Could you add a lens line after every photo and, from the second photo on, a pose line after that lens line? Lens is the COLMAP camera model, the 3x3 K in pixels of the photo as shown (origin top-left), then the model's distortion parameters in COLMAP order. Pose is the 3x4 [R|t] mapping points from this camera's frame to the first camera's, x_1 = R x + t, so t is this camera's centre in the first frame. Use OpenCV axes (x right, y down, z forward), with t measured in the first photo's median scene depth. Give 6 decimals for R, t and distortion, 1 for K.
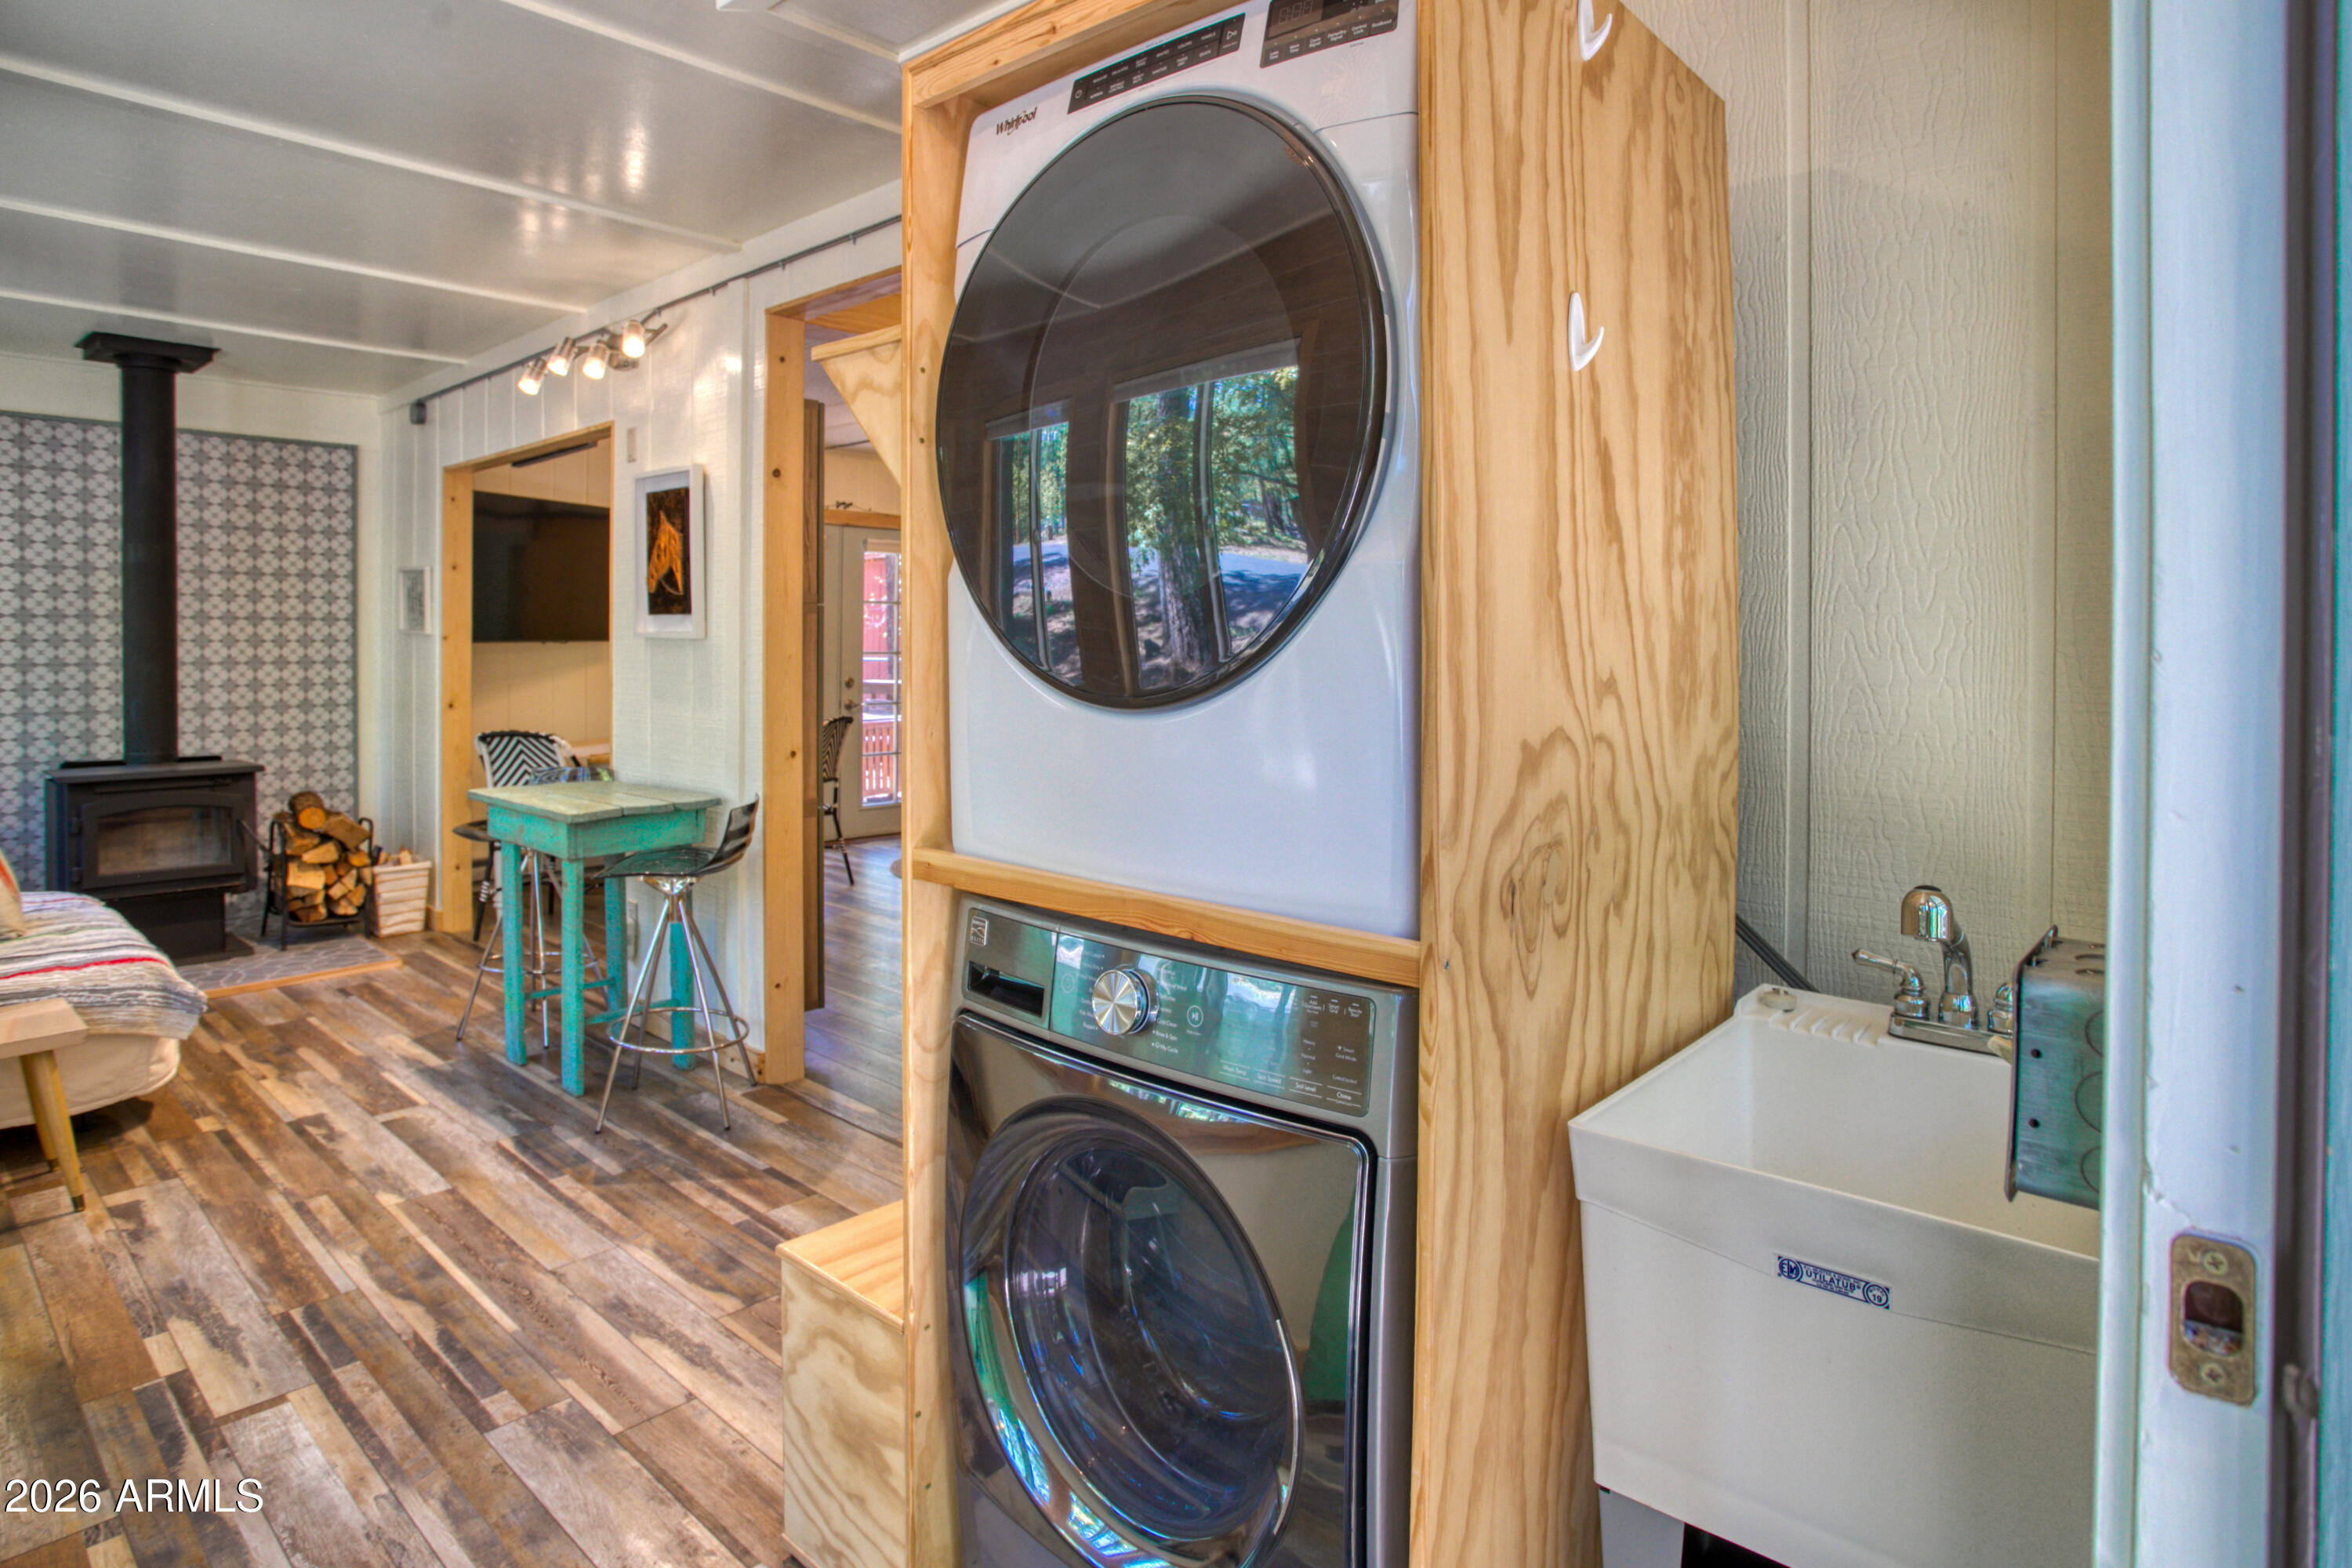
lens RADIAL K [[1355.9, 0, 1180.2], [0, 1355.9, 672.0], [0, 0, 1]] dist [-0.052219, 0.031362]
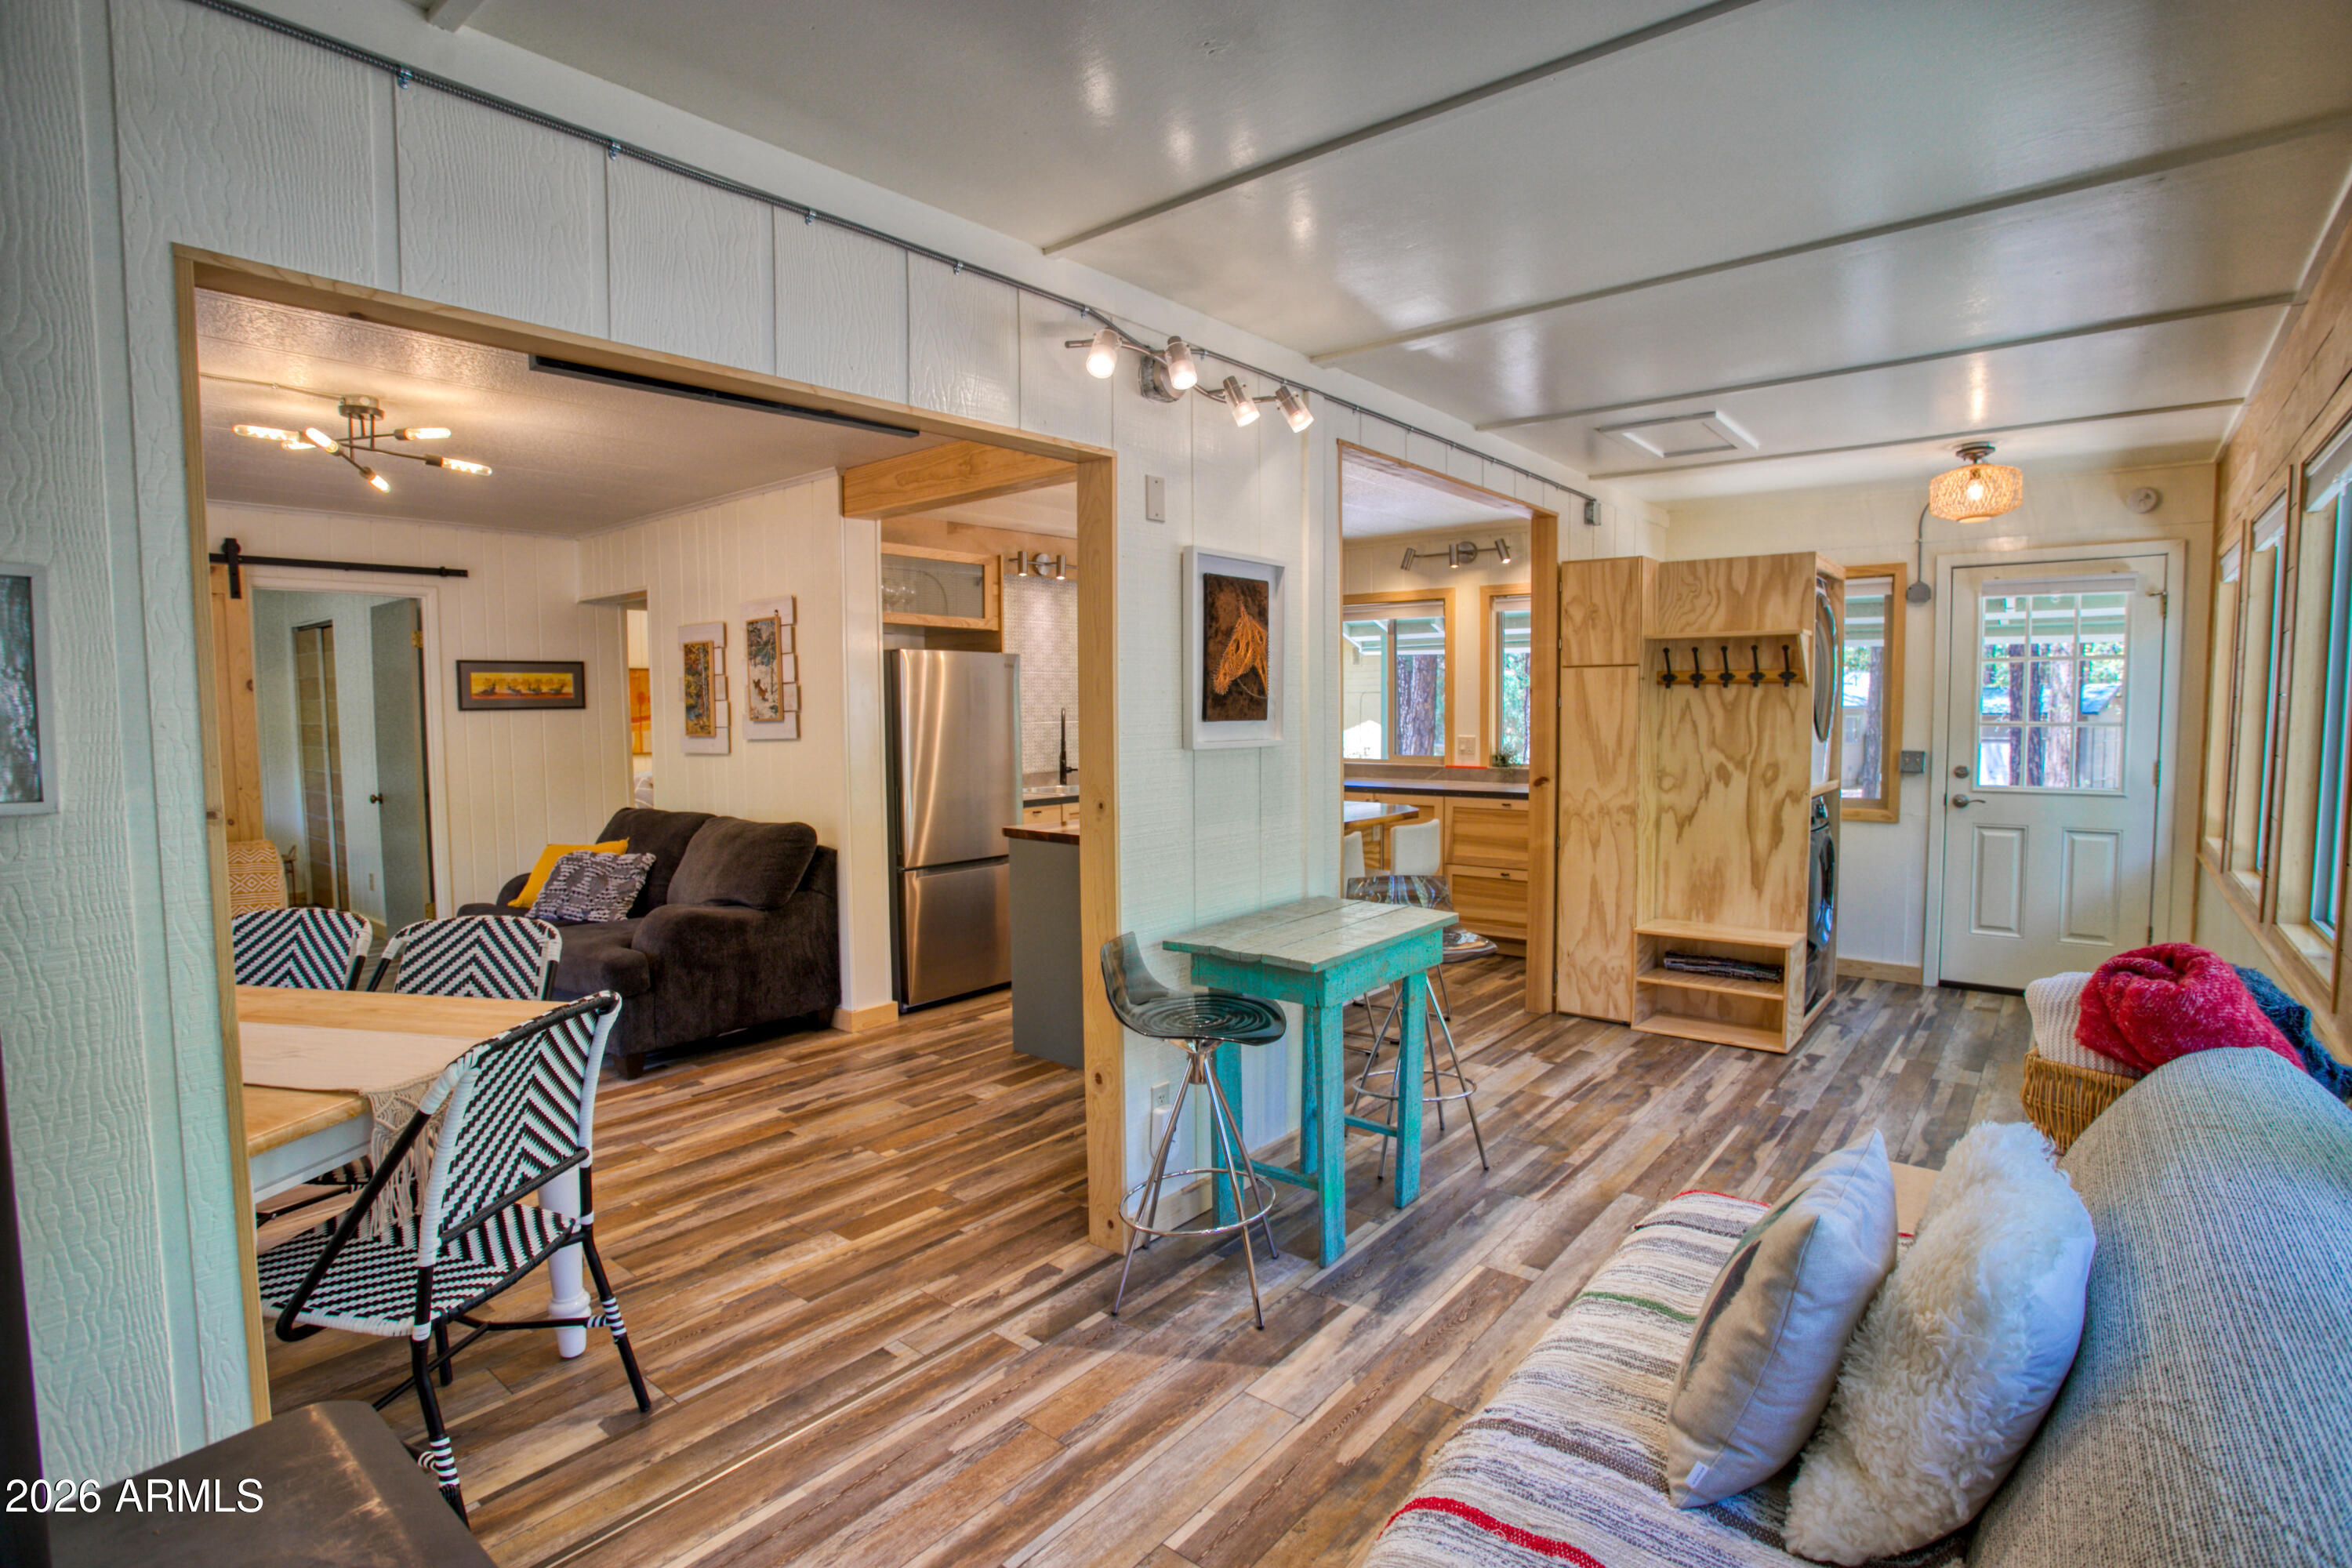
lens RADIAL K [[1137.7, 0, 1183.6], [0, 1137.7, 777.5], [0, 0, 1]] dist [-0.087330, 0.047139]
pose [[-0.072246, -0.077952, 0.994336, -1.187018], [0.030412, 0.996305, 0.080316, -0.069604], [-0.996923, 0.036042, -0.069609, 1.151964]]
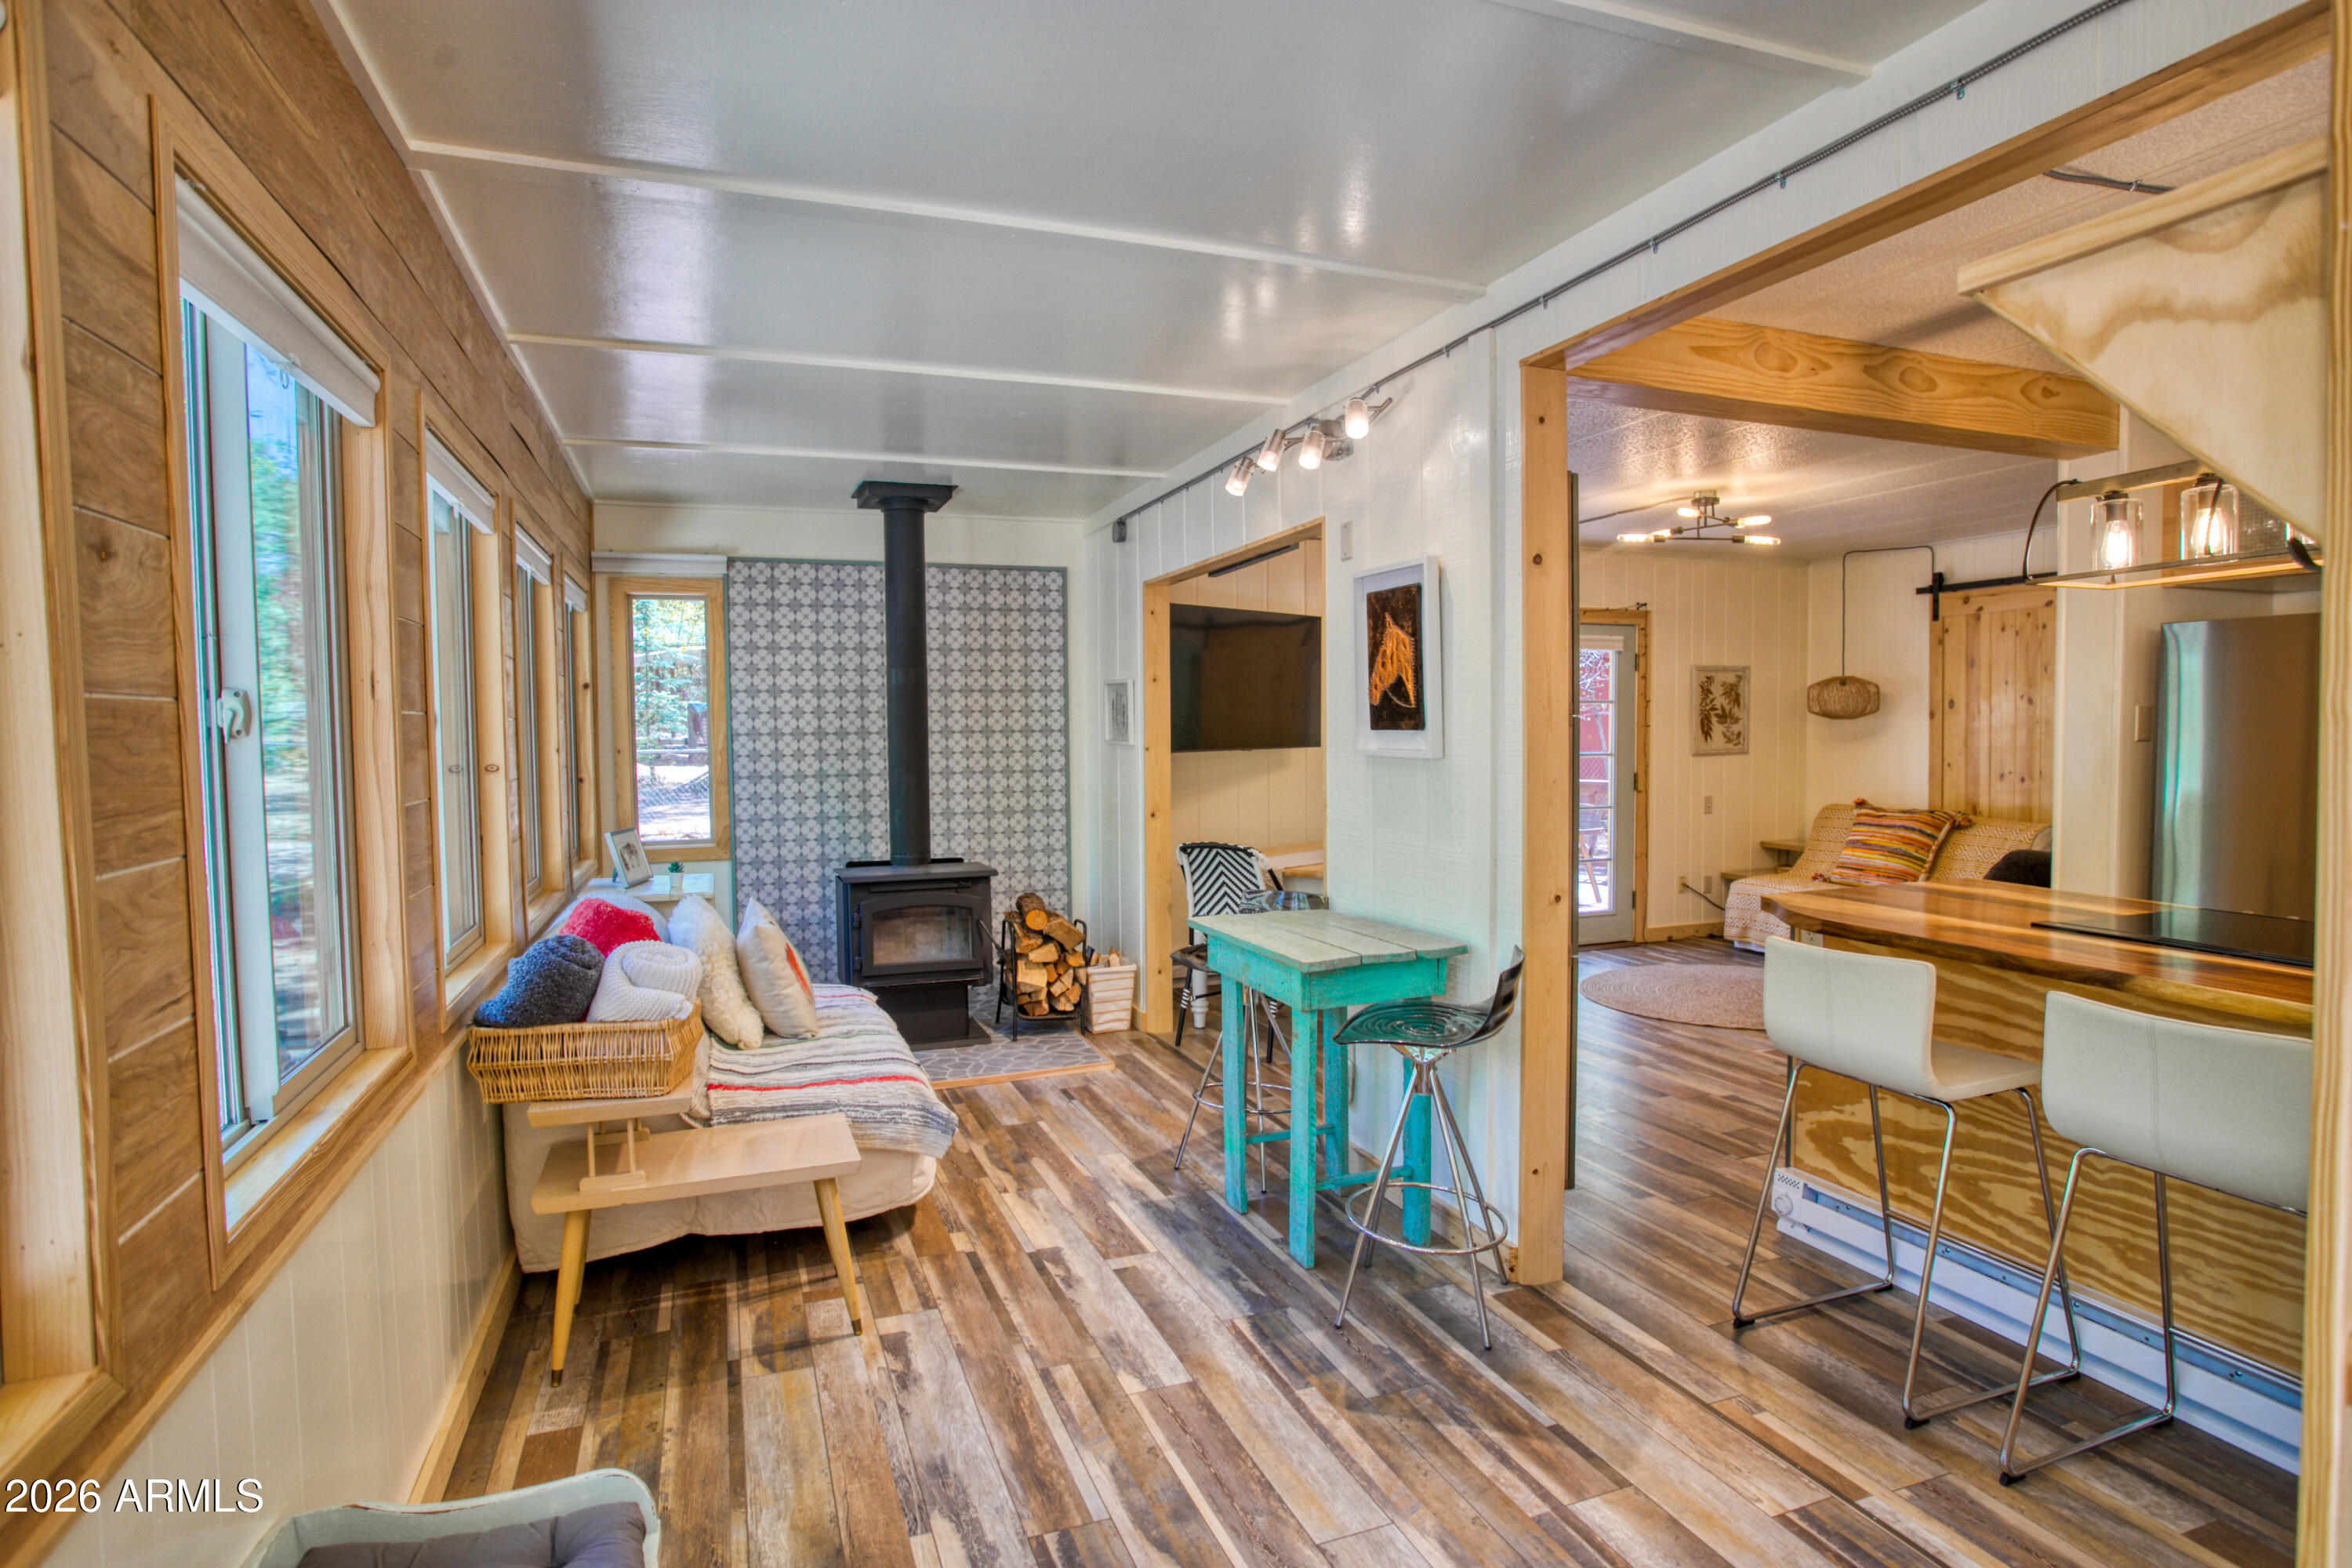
lens RADIAL K [[1229.5, 0, 1217.8], [0, 1229.5, 771.4], [0, 0, 1]] dist [-0.078356, 0.087678]
pose [[0.915103, -0.004150, -0.403198, -0.160531], [0.010160, 0.999867, 0.012769, -0.026118], [0.403091, -0.015781, 0.915024, 0.214045]]
